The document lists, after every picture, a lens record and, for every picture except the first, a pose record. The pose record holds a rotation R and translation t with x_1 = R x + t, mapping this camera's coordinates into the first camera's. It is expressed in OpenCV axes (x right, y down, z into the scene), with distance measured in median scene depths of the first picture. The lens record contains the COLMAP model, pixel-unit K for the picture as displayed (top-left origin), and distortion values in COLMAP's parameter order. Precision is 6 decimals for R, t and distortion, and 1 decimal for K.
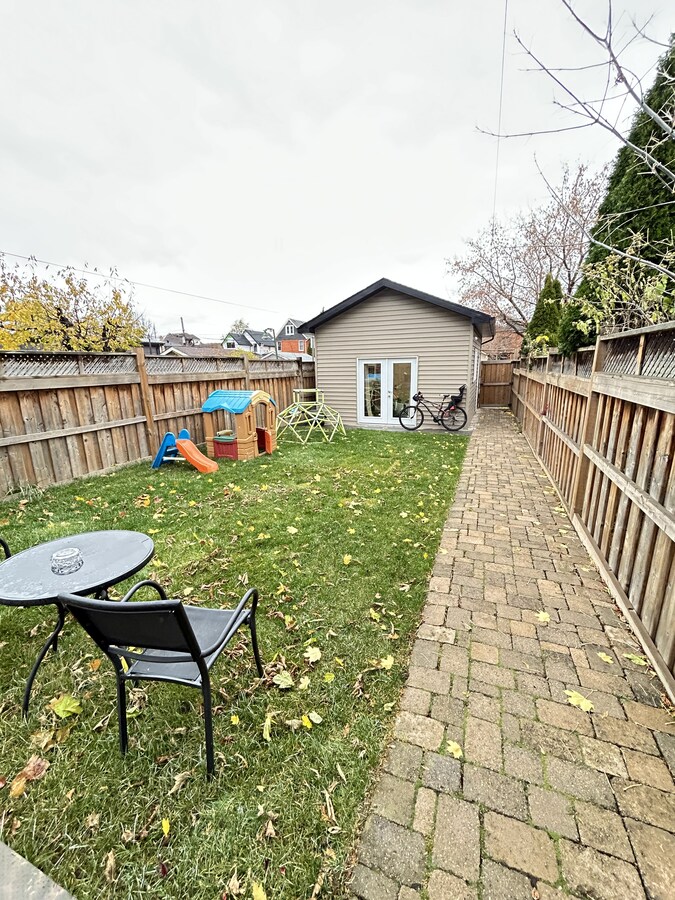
lens RADIAL K [[363.1, 0, 338.3], [0, 363.1, 448.6], [0, 0, 1]] dist [-0.000915, 0.000701]
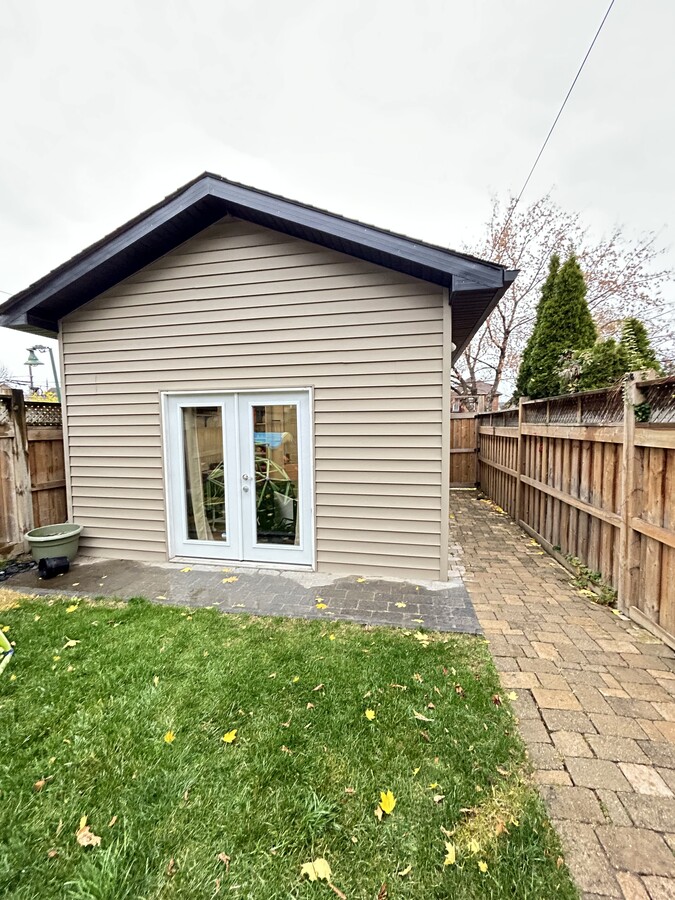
lens RADIAL K [[363.1, 0, 338.3], [0, 363.1, 448.6], [0, 0, 1]] dist [-0.000915, 0.000701]
pose [[0.981554, -0.005852, 0.191097, 0.161741], [0.036408, 0.986962, -0.156782, -0.121292], [-0.187688, 0.160848, 0.968969, 0.593213]]
